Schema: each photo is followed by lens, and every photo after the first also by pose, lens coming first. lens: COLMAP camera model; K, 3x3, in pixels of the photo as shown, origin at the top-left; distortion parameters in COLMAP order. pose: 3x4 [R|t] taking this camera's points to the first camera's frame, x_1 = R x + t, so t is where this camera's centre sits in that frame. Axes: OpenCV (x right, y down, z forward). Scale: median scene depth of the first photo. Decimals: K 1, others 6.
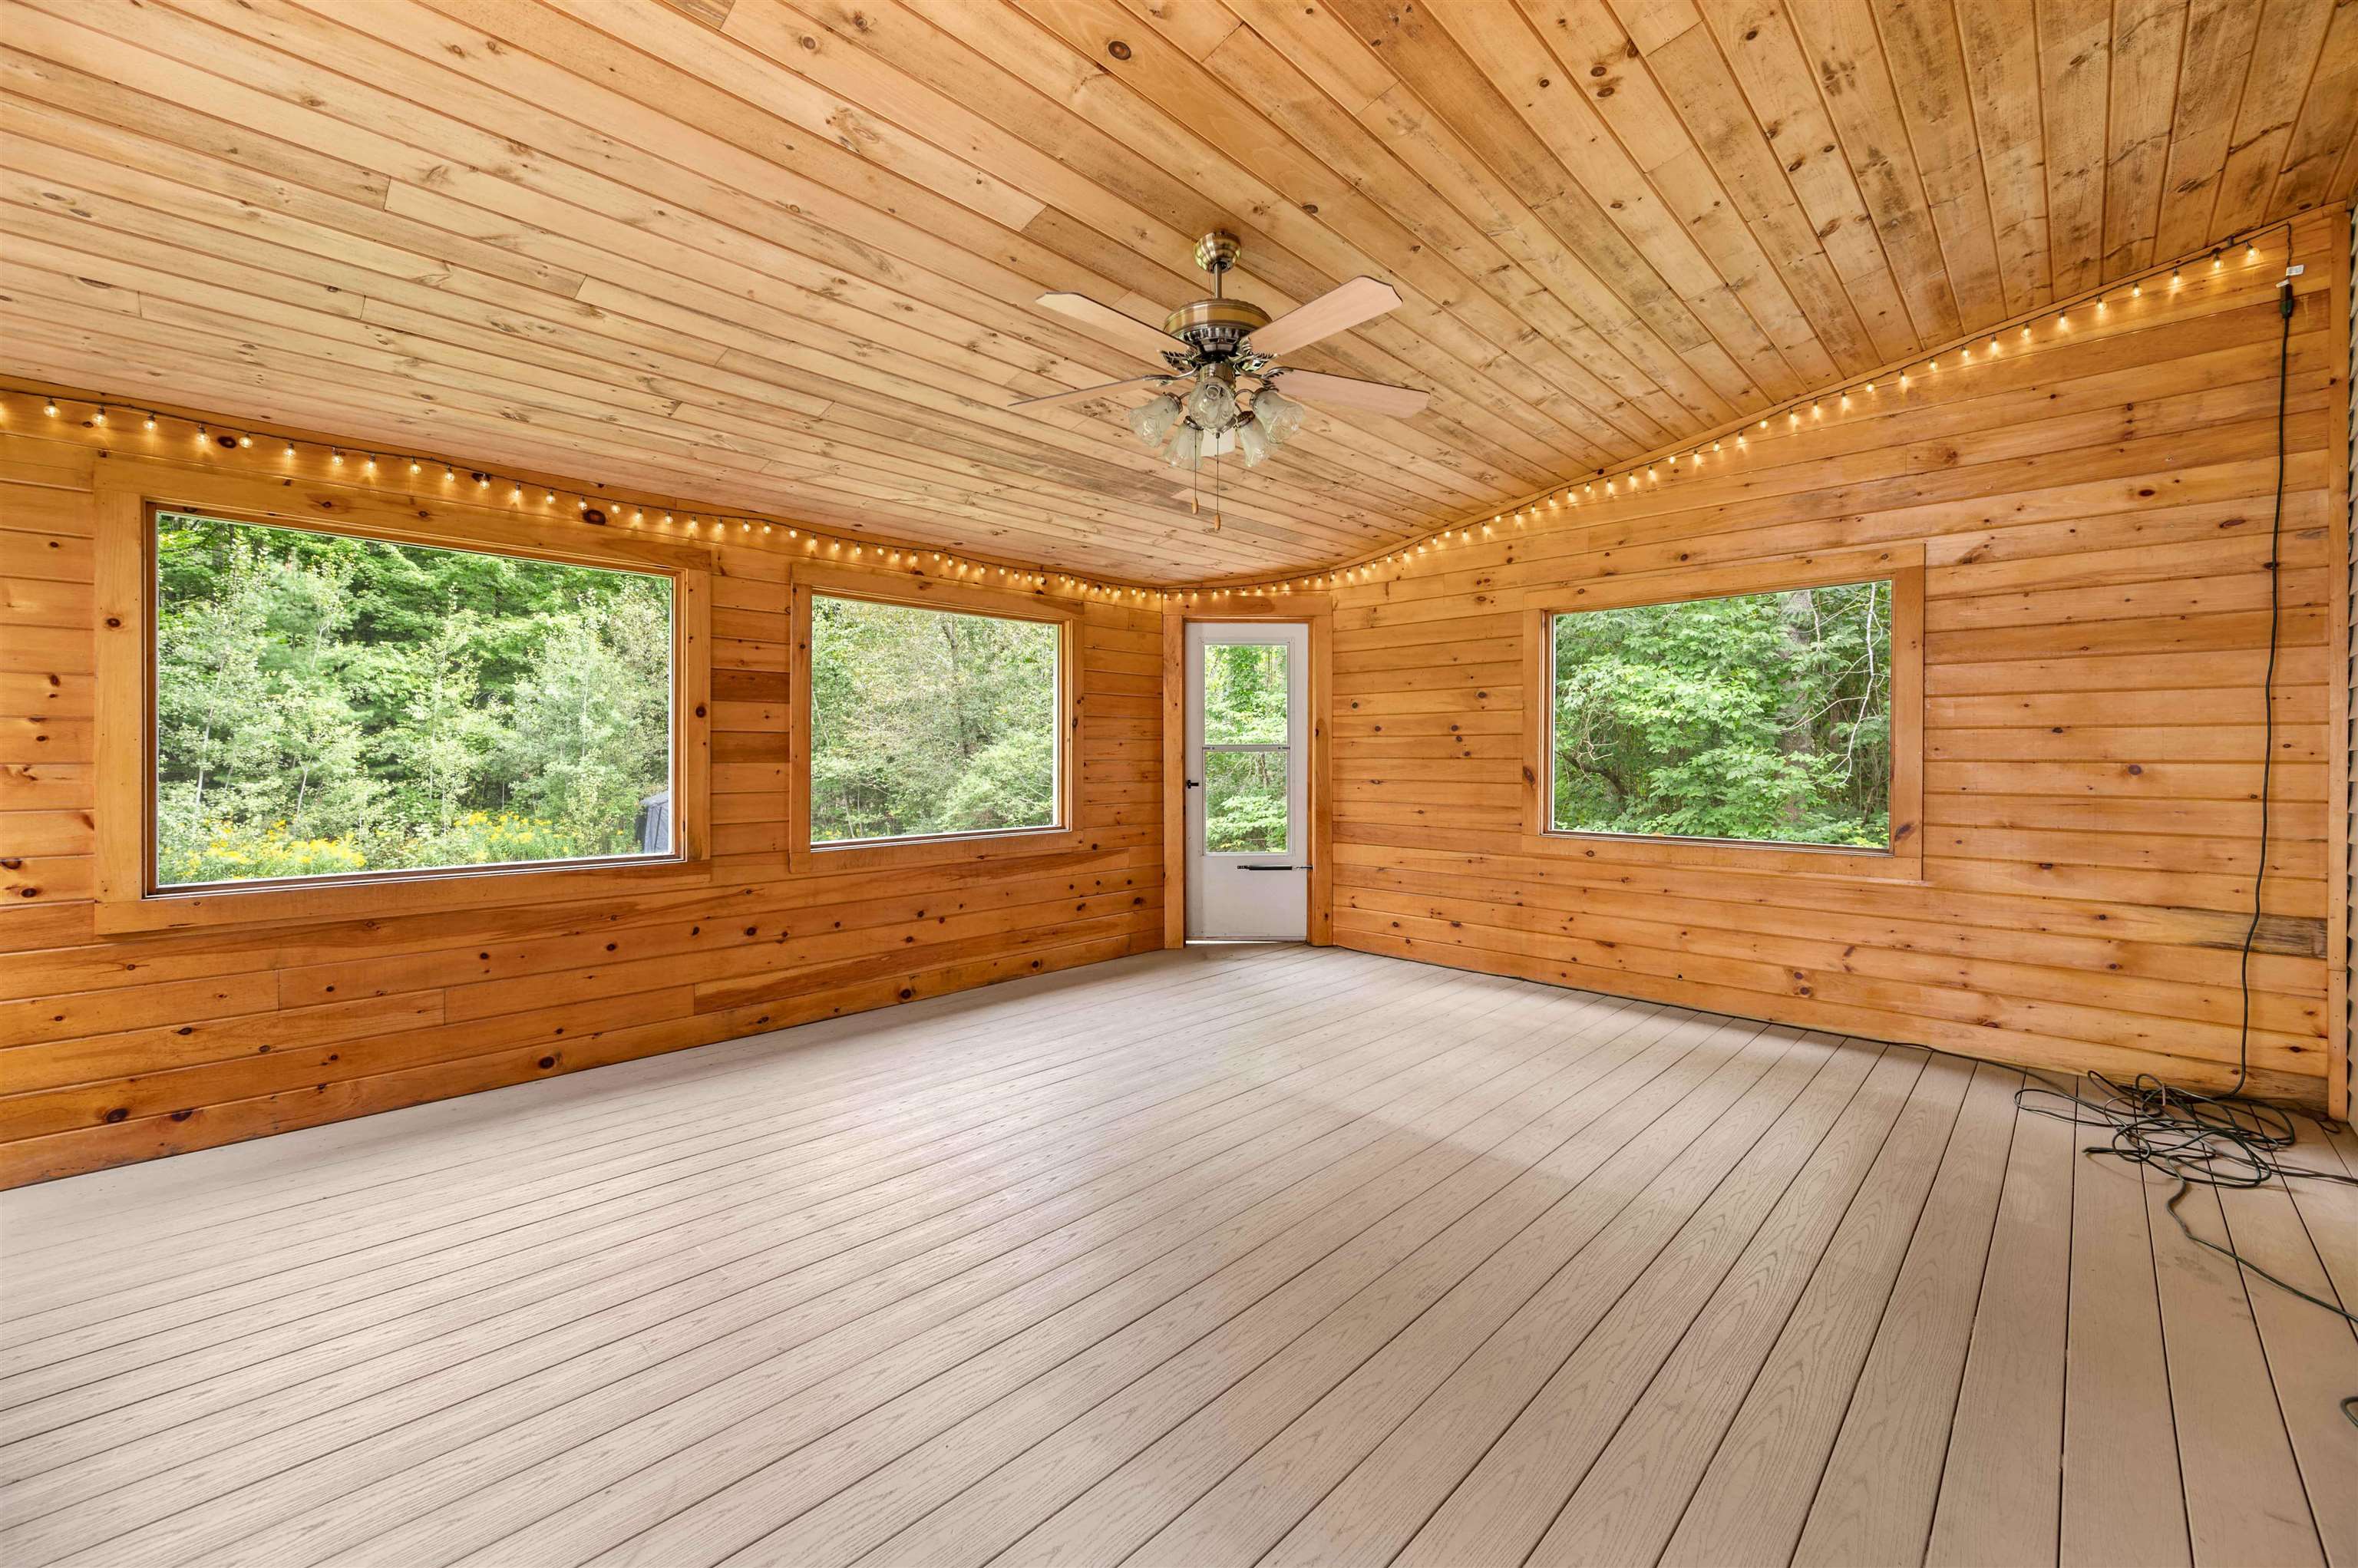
lens RADIAL K [[946.4, 0, 1233.2], [0, 946.4, 762.8], [0, 0, 1]] dist [-0.000761, 0.000431]
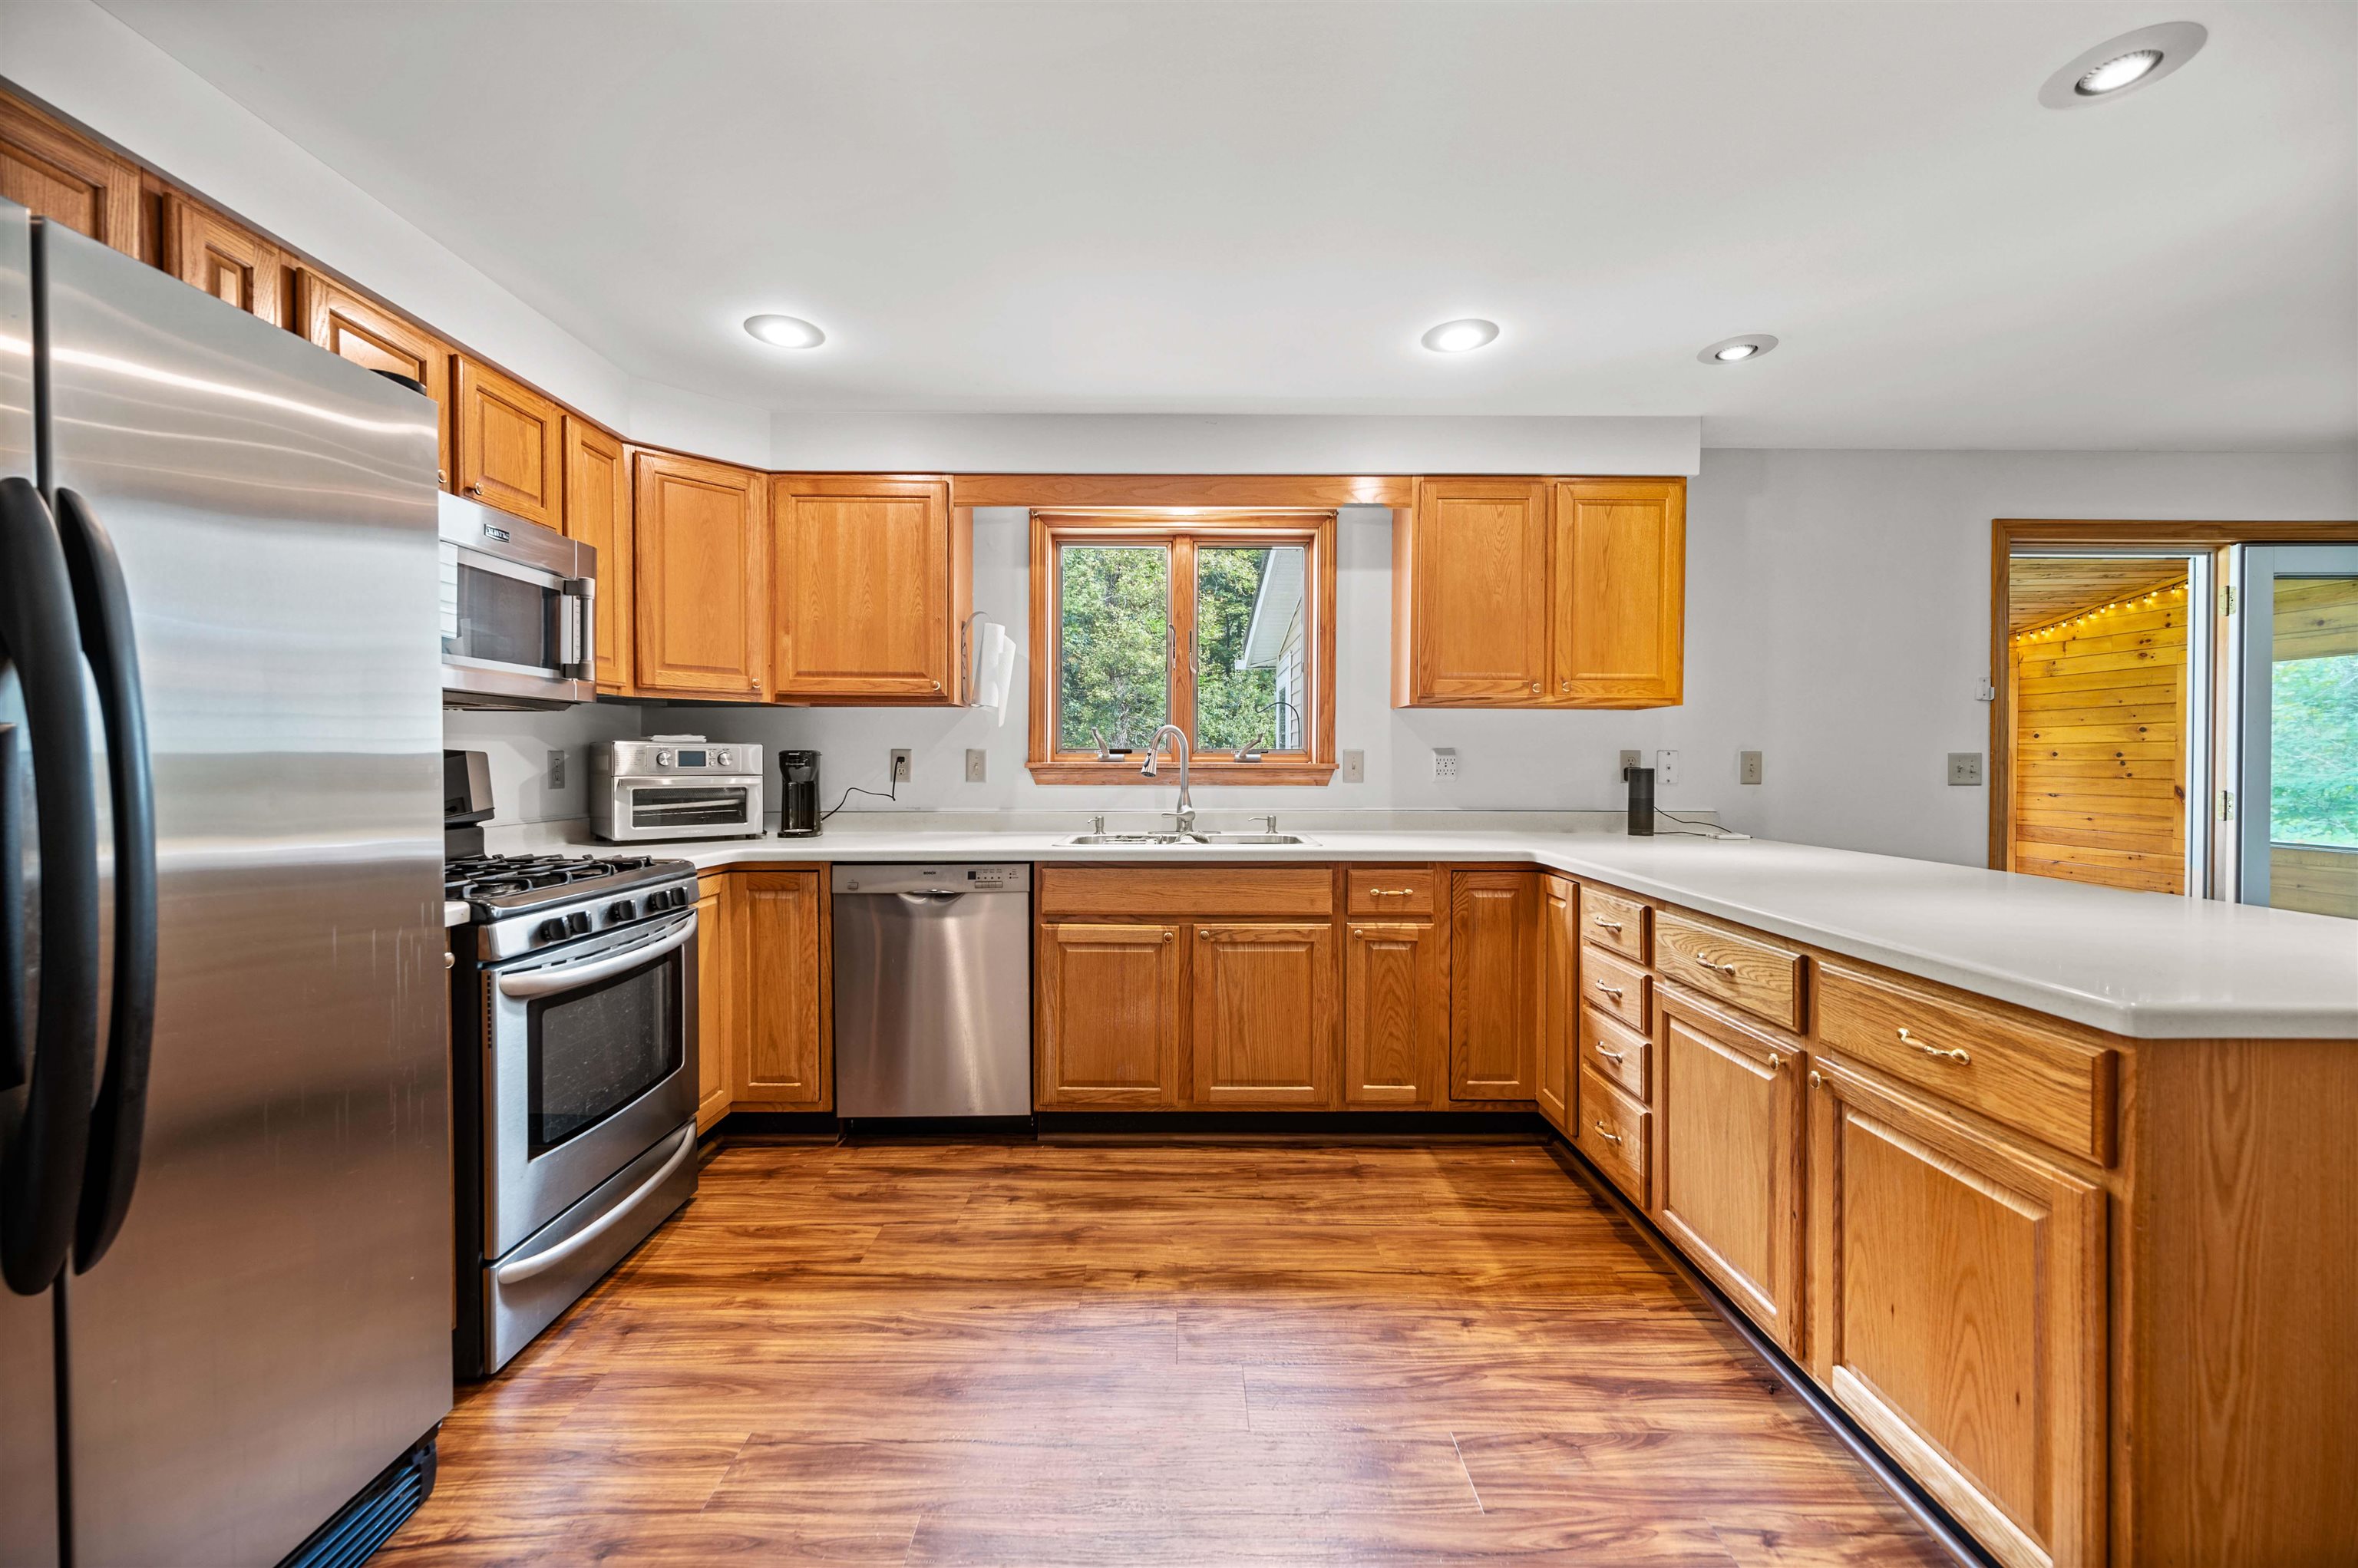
lens RADIAL K [[946.4, 0, 1186.2], [0, 946.4, 761.5], [0, 0, 1]] dist [-0.000761, 0.000431]
pose [[0.685035, 0.000807, -0.728509, 0.374155], [-0.004920, 0.999982, -0.003519, -0.020936], [0.728493, 0.005995, 0.685027, -1.008380]]
